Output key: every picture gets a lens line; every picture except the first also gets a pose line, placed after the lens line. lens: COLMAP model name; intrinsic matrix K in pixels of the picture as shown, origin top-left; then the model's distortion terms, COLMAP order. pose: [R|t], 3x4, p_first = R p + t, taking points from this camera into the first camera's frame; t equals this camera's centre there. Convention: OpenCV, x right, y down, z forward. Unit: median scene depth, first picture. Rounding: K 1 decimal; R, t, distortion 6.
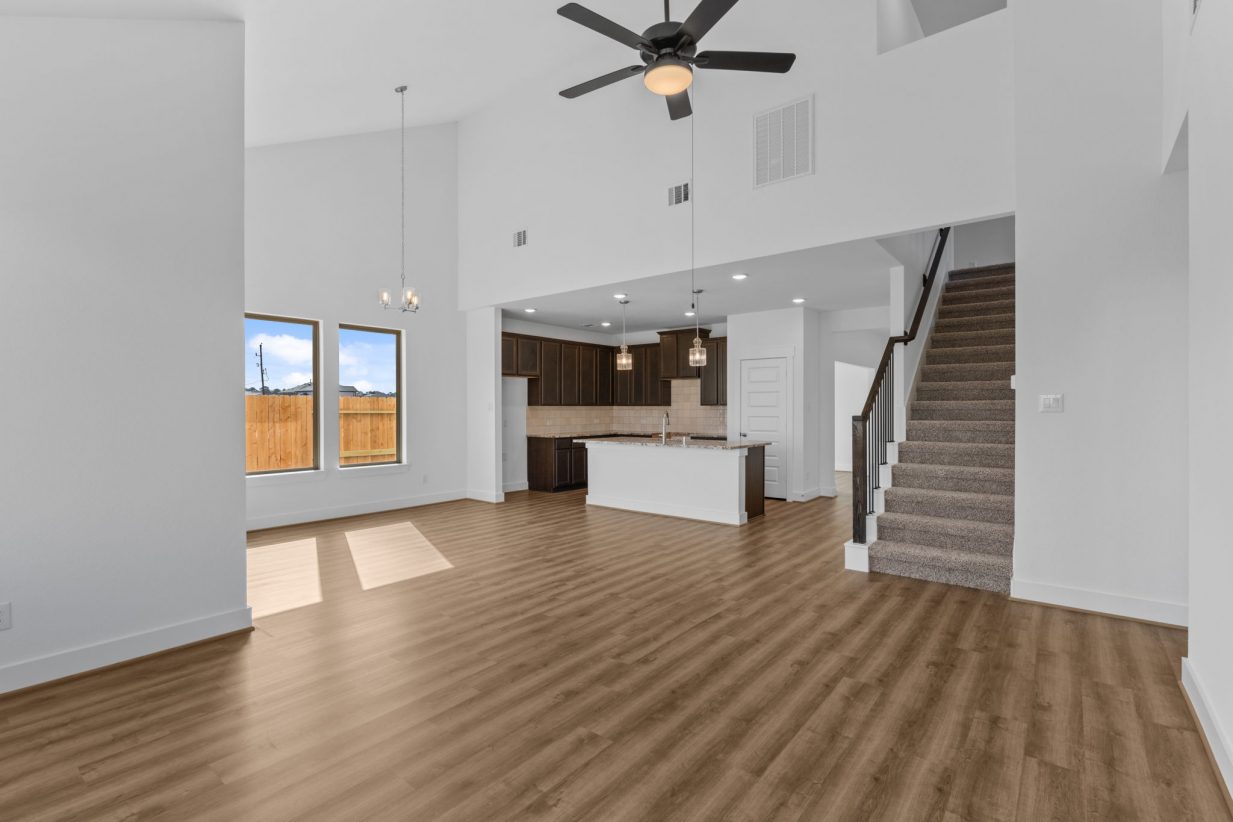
lens RADIAL K [[557.2, 0, 613.8], [0, 557.2, 416.8], [0, 0, 1]] dist [-0.003615, 0.000295]
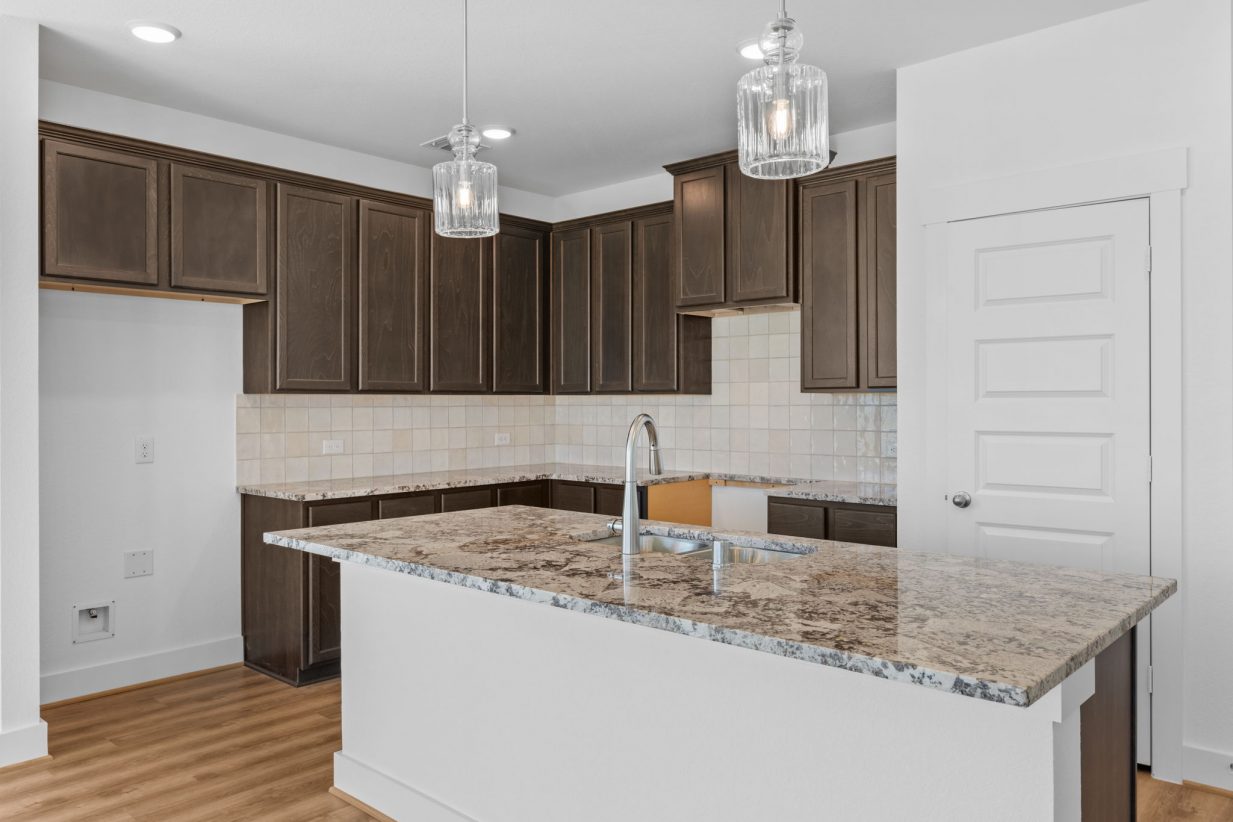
lens RADIAL K [[899.9, 0, 616.0], [0, 899.9, 400.6], [0, 0, 1]] dist [0.009908, -0.001706]
pose [[0.998588, 0.000296, -0.053128, 0.099478], [-0.001127, 0.999877, -0.015622, -0.009828], [0.053117, 0.015660, 0.998466, 0.616893]]
